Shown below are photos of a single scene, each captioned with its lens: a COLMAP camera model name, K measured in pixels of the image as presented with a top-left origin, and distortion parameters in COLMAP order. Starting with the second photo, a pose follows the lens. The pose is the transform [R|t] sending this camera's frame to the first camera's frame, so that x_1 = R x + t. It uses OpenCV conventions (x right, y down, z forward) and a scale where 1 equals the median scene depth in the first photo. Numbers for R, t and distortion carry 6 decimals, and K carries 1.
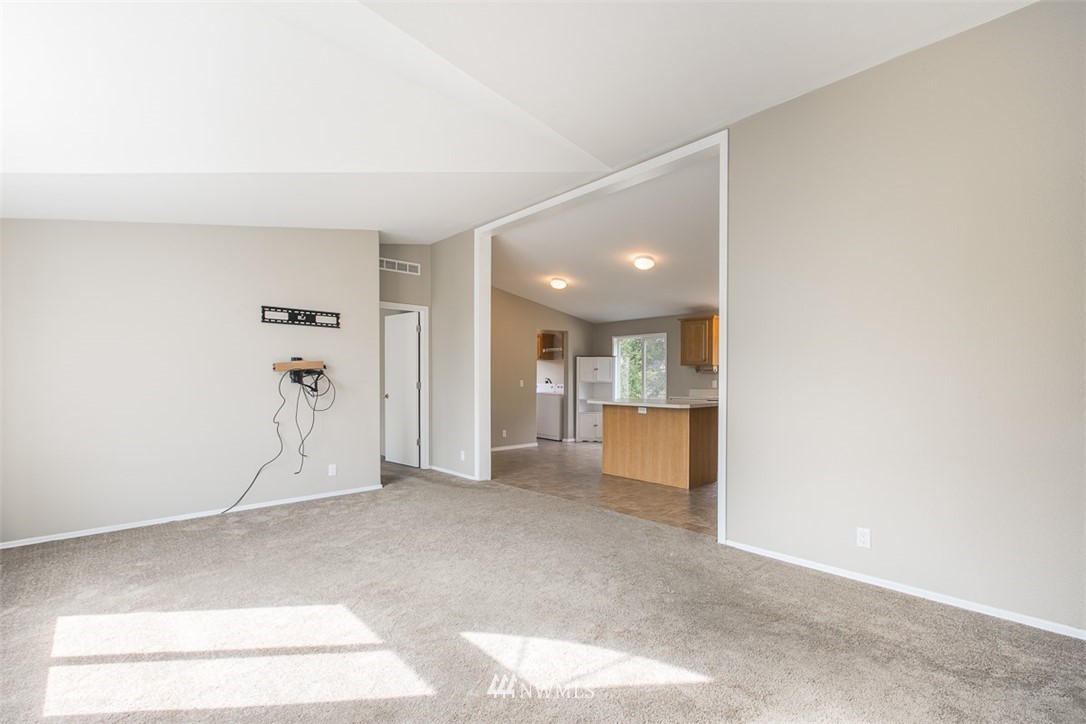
lens RADIAL K [[490.0, 0, 537.2], [0, 490.0, 382.8], [0, 0, 1]] dist [0.020959, 0.000095]
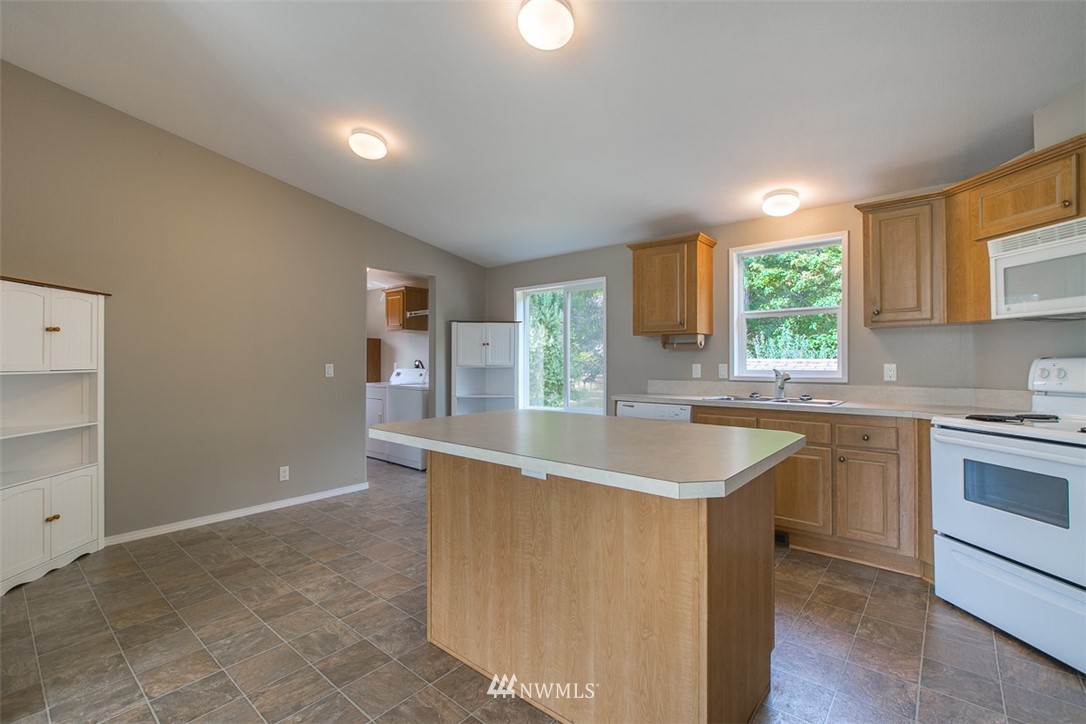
lens RADIAL K [[488.8, 0, 548.2], [0, 488.8, 358.1], [0, 0, 1]] dist [0.000132, 0.000156]
pose [[0.989175, -0.000784, 0.146738, 0.184426], [0.002943, 0.999891, -0.014497, -0.005235], [-0.146711, 0.014772, 0.989069, 0.726061]]
